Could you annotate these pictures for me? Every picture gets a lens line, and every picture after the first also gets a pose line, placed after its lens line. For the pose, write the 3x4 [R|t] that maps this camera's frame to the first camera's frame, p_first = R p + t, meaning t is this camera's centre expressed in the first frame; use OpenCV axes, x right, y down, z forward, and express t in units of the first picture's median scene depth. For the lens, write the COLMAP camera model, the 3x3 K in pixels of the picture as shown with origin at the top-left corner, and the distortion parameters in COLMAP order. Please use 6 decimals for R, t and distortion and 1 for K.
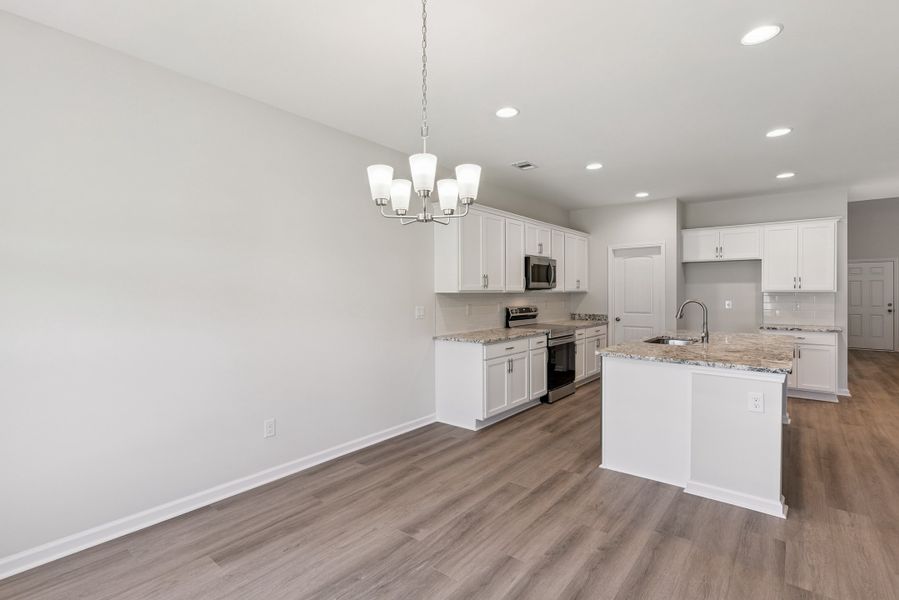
lens RADIAL K [[423.7, 0, 451.3], [0, 423.7, 289.7], [0, 0, 1]] dist [0.001905, 0.000276]
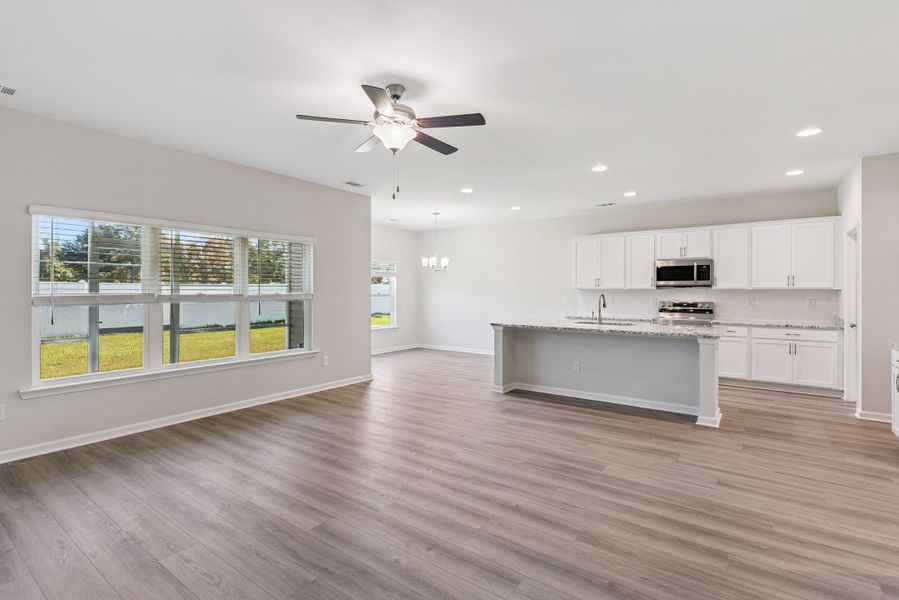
lens RADIAL K [[425.0, 0, 449.5], [0, 425.0, 300.0], [0, 0, 1]] dist [0.003757, 0.000536]
pose [[0.065459, 0.019415, -0.997666, 1.409115], [0.000567, 0.999810, 0.019494, 0.012568], [0.997855, -0.001842, 0.065435, 0.304240]]
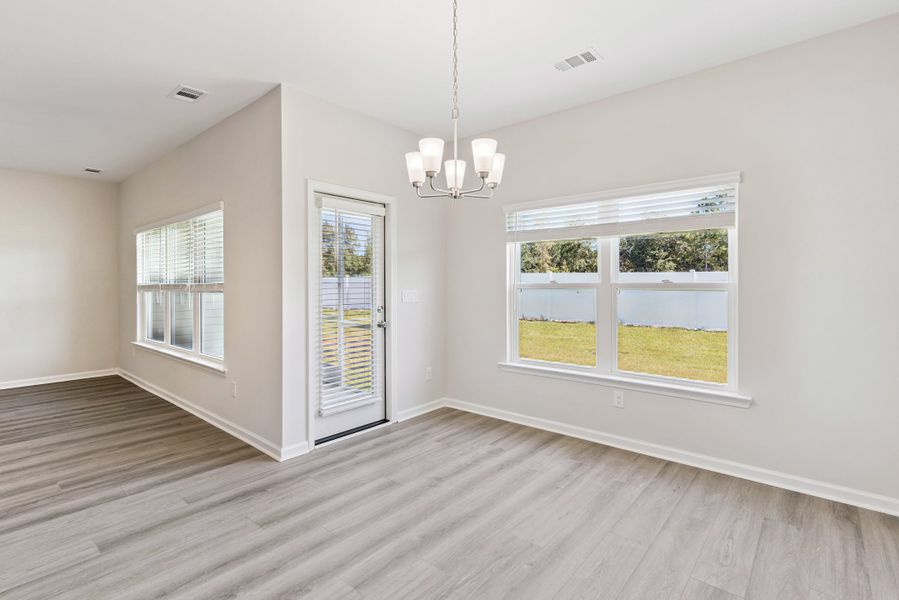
lens RADIAL K [[437.2, 0, 450.4], [0, 437.2, 287.2], [0, 0, 1]] dist [0.000133, -0.000580]
pose [[-0.999549, 0.005155, 0.029595, -0.028333], [0.005423, 0.999945, 0.008964, 0.020101], [-0.029547, 0.009121, -0.999522, 0.751949]]
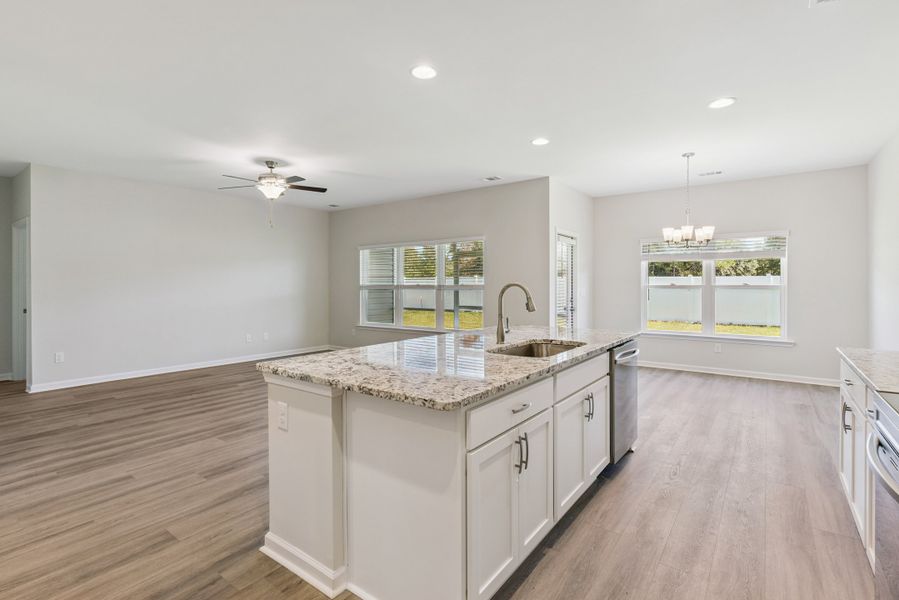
lens RADIAL K [[437.2, 0, 450.4], [0, 437.2, 287.2], [0, 0, 1]] dist [0.000133, -0.000580]
pose [[-0.998798, 0.003004, -0.048919, 0.520559], [0.002801, 0.999987, 0.004224, 0.020071], [0.048931, 0.004082, -0.998794, 1.245255]]
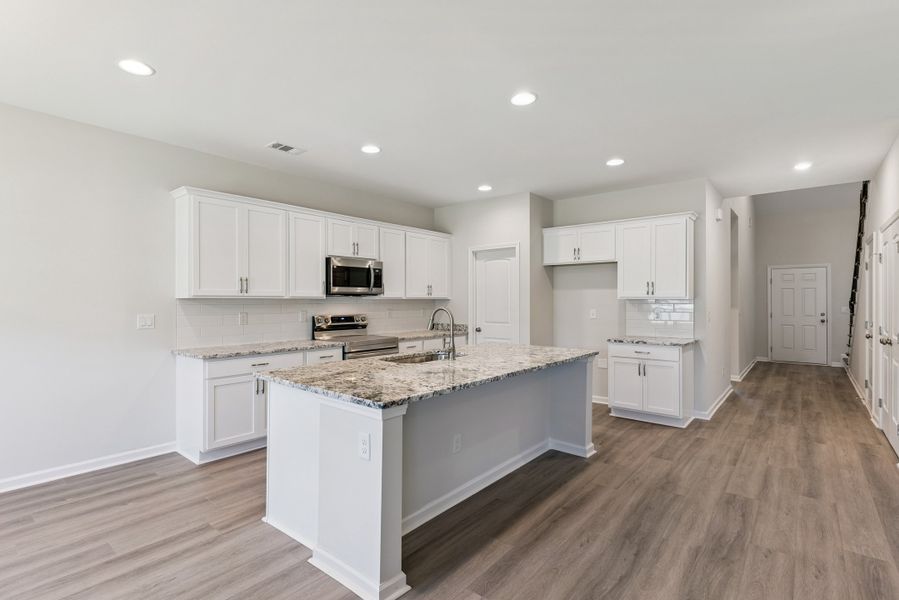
lens RADIAL K [[425.0, 0, 449.5], [0, 425.0, 300.0], [0, 0, 1]] dist [0.003757, 0.000536]
pose [[0.999946, 0.002147, -0.010155, 0.437316], [-0.002114, 0.999993, 0.003219, 0.005674], [0.010162, -0.003198, 0.999943, 0.135092]]
